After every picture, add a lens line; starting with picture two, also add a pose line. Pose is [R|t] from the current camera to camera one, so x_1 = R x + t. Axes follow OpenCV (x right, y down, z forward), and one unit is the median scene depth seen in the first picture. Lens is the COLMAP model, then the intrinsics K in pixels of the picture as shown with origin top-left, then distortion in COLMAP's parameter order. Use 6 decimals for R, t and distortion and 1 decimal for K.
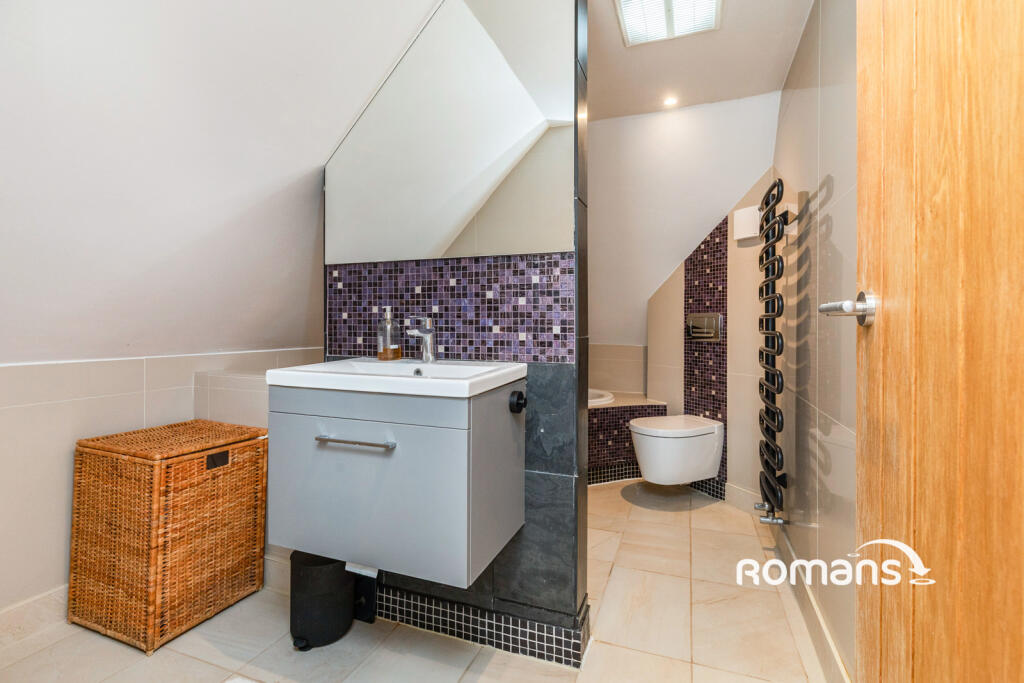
lens RADIAL K [[465.4, 0, 507.1], [0, 465.4, 345.6], [0, 0, 1]] dist [0.015505, 0.000172]
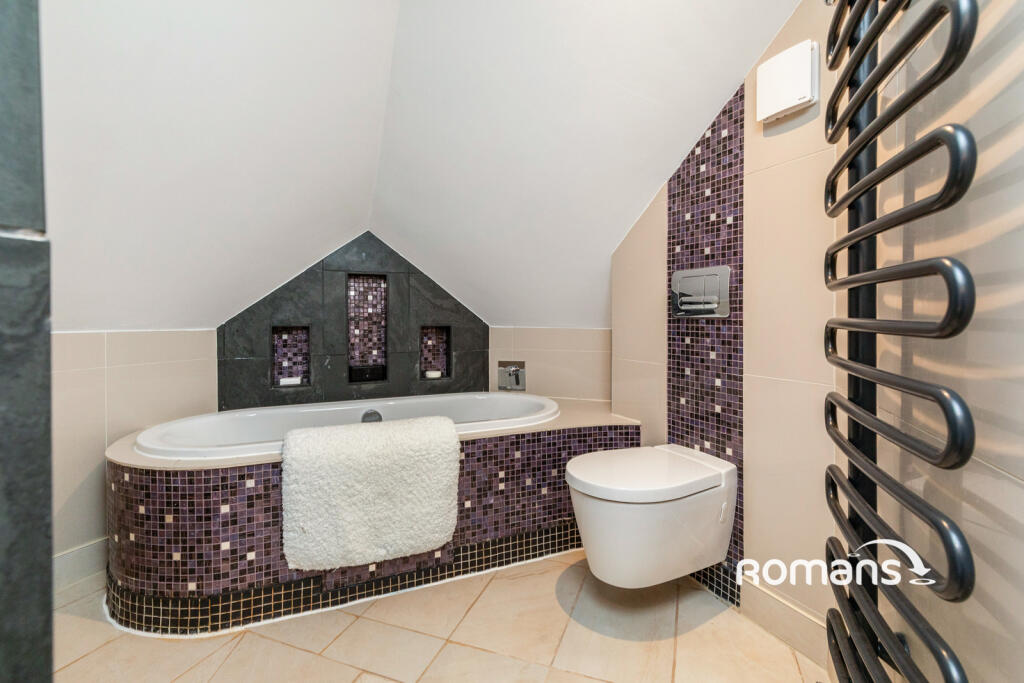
lens RADIAL K [[465.4, 0, 516.7], [0, 465.4, 334.0], [0, 0, 1]] dist [0.015505, 0.000172]
pose [[0.999718, 0.002166, 0.023642, 0.187226], [-0.001917, 0.999943, -0.010541, 0.017005], [-0.023664, 0.010493, 0.999665, 0.444671]]
